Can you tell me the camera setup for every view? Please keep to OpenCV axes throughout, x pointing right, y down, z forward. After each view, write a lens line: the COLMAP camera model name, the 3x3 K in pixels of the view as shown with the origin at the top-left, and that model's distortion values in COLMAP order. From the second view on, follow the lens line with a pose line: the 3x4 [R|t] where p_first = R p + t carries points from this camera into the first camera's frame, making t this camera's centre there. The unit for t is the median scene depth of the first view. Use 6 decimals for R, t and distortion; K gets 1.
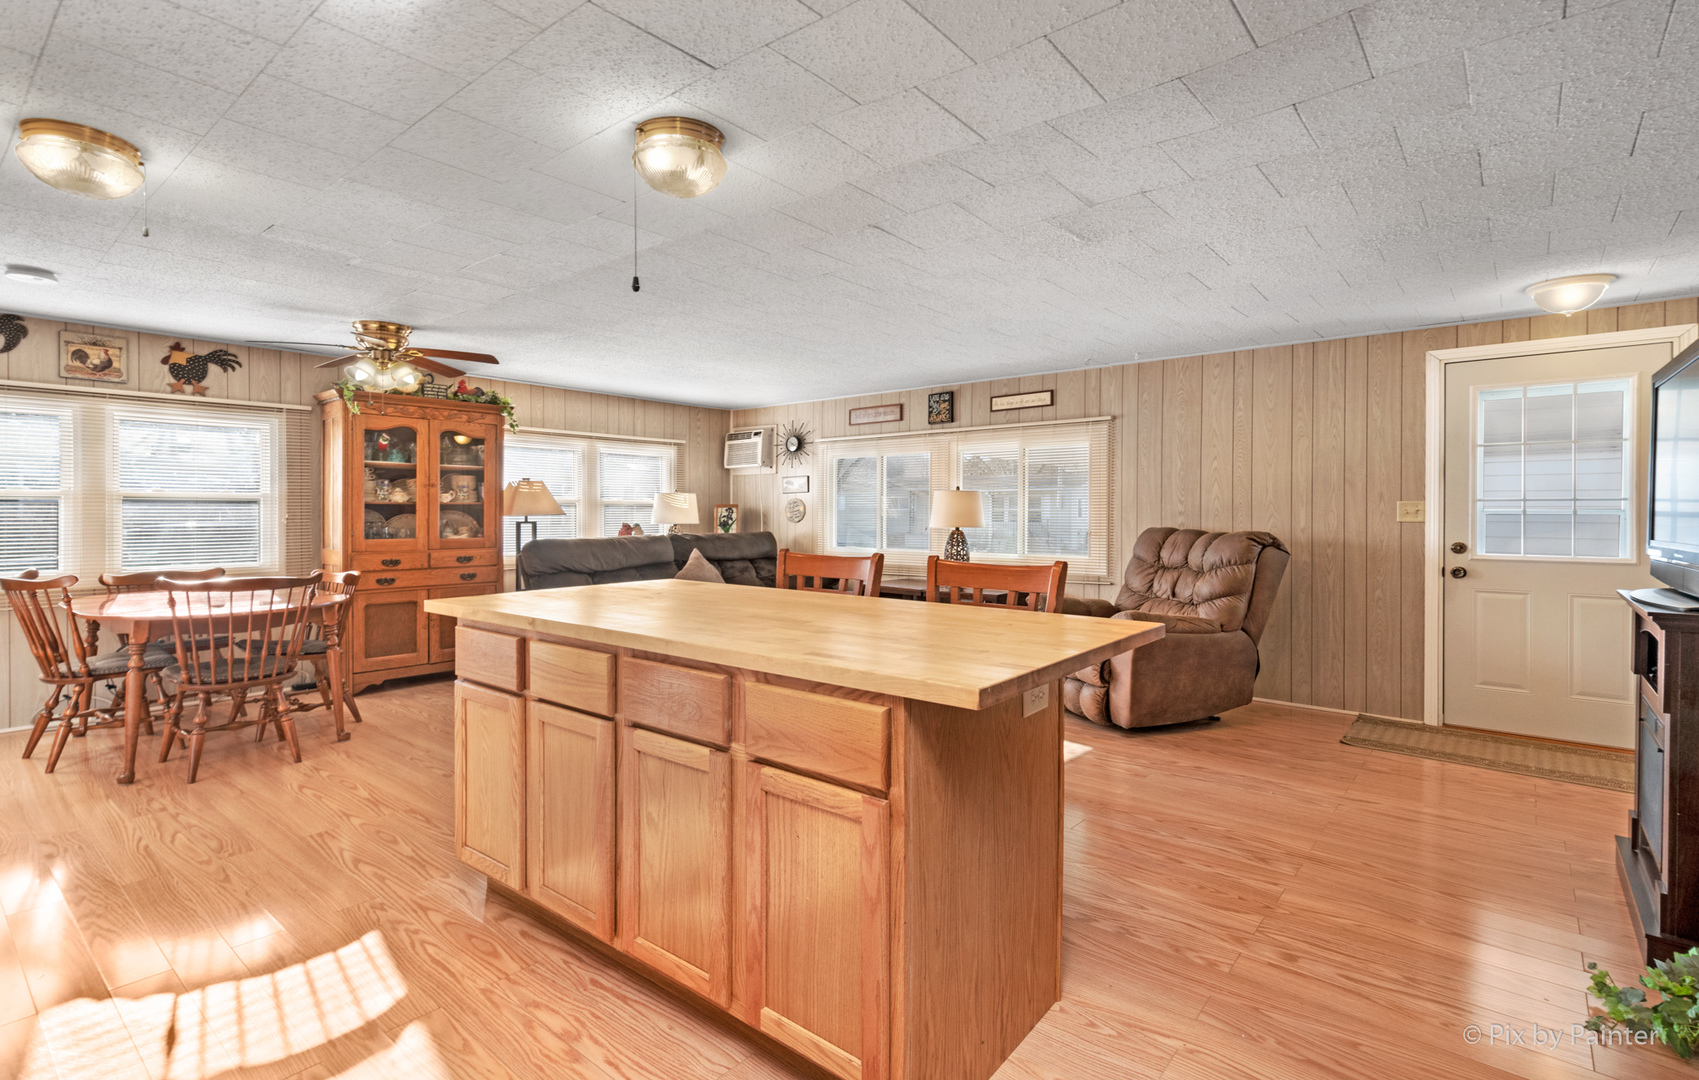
lens RADIAL K [[789.0, 0, 849.1], [0, 789.0, 519.7], [0, 0, 1]] dist [0.024318, -0.010771]
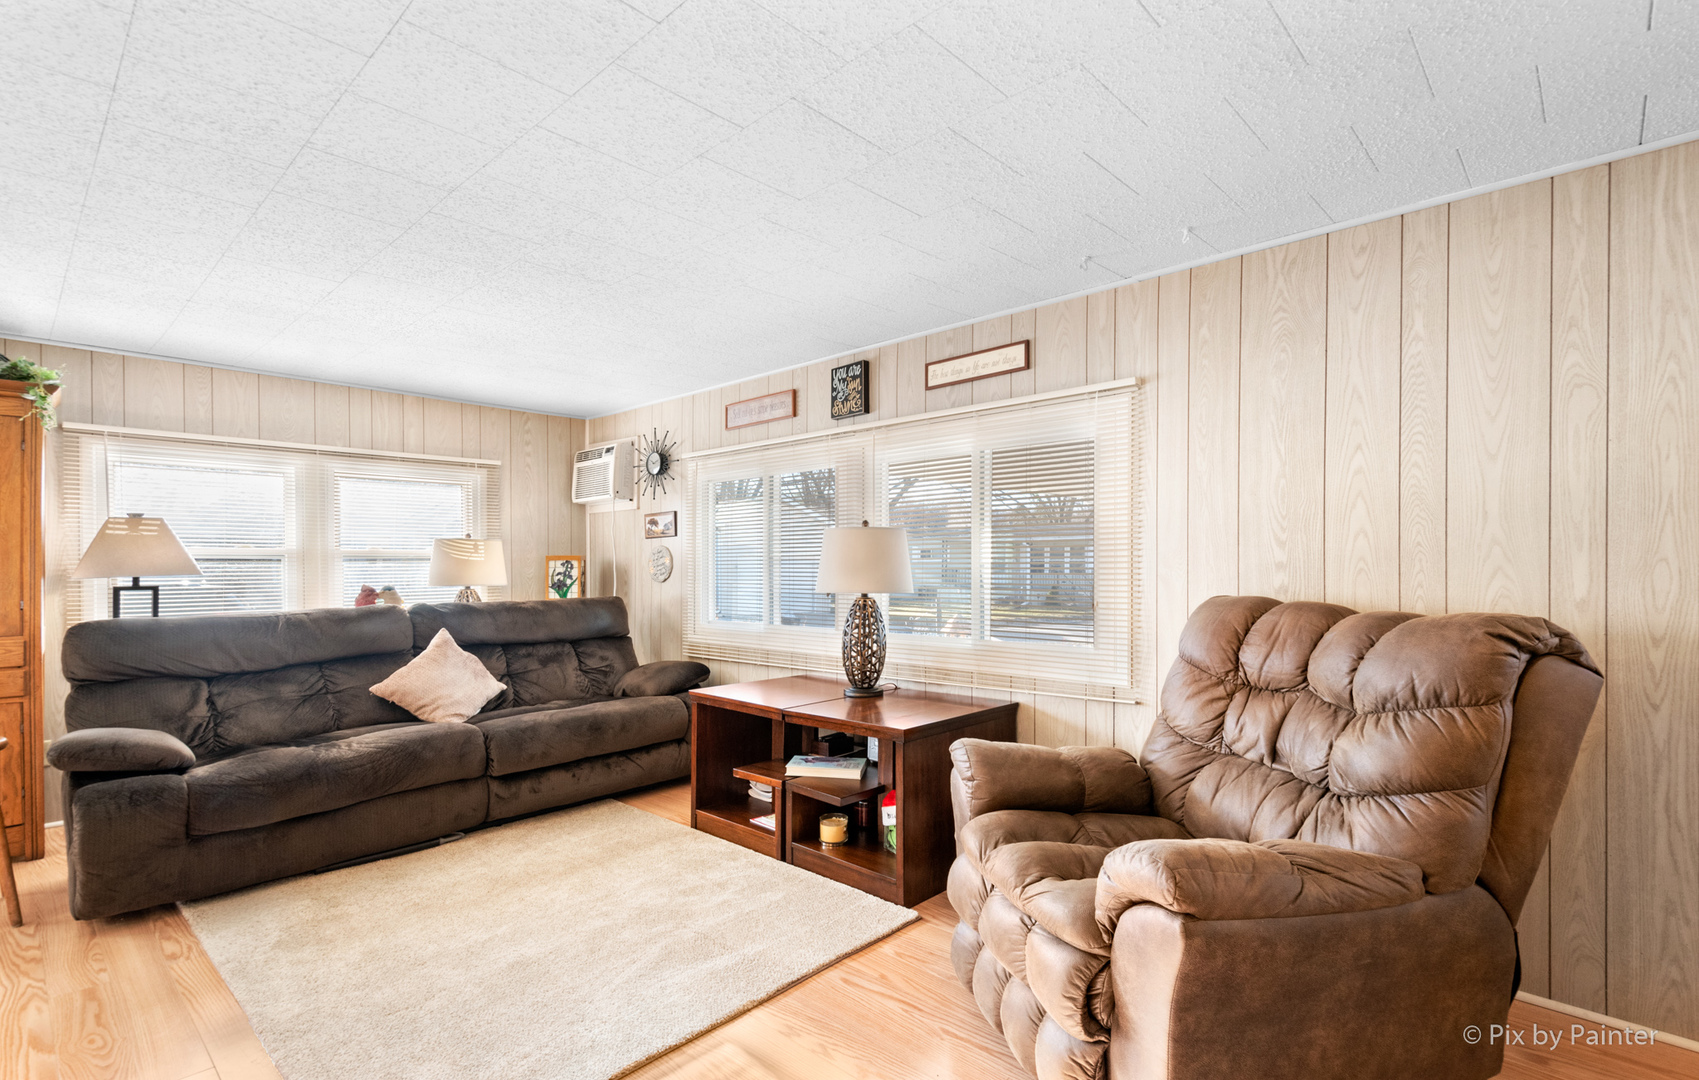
lens RADIAL K [[789.0, 0, 854.5], [0, 789.0, 575.4], [0, 0, 1]] dist [0.024318, -0.010771]
pose [[0.998604, -0.005452, -0.052537, 0.197764], [0.005665, 0.999976, 0.003895, -0.006226], [0.052515, -0.004188, 0.998611, 0.537244]]
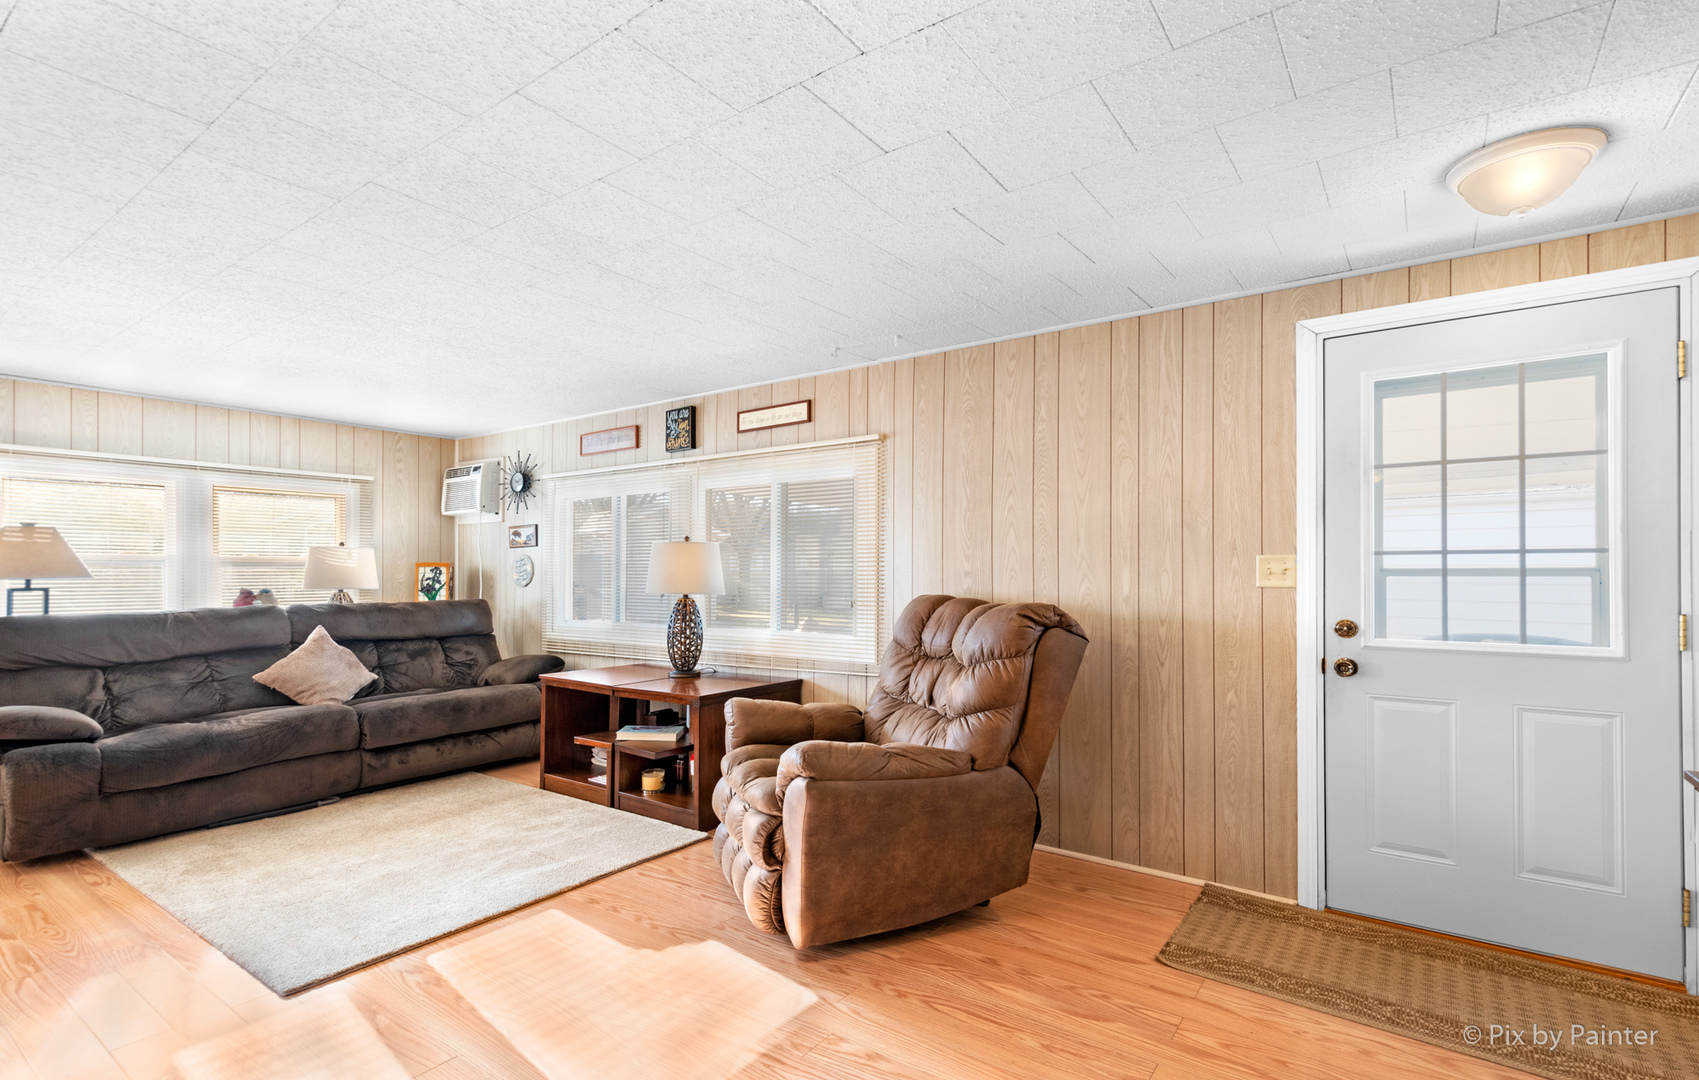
lens RADIAL K [[789.0, 0, 846.0], [0, 789.0, 572.8], [0, 0, 1]] dist [0.024318, -0.010771]
pose [[0.997589, -0.002337, 0.069360, 0.286461], [0.002883, 0.999966, -0.007775, -0.004465], [-0.069340, 0.007956, 0.997561, 0.350235]]
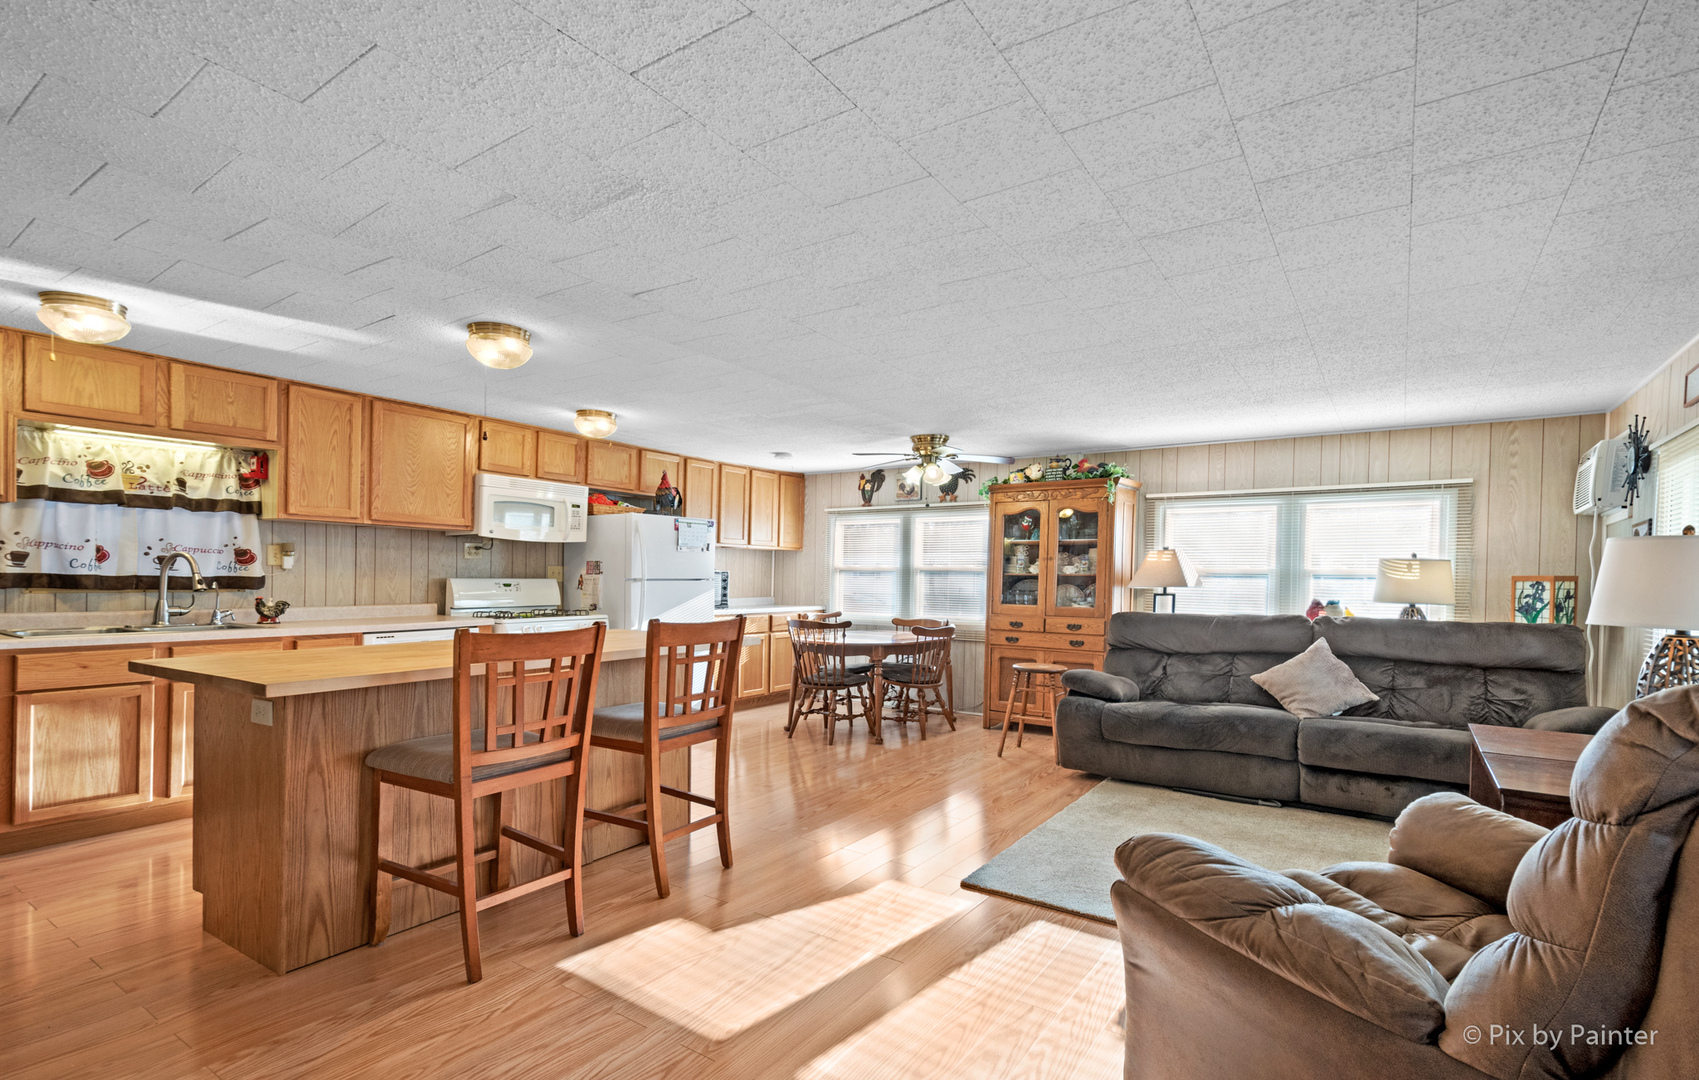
lens RADIAL K [[789.0, 0, 871.4], [0, 789.0, 582.0], [0, 0, 1]] dist [0.024318, -0.010771]
pose [[0.111077, 0.004913, -0.993800, 0.610731], [-0.022693, 0.999740, 0.002406, -0.007762], [0.993553, 0.022285, 0.111160, 0.679581]]
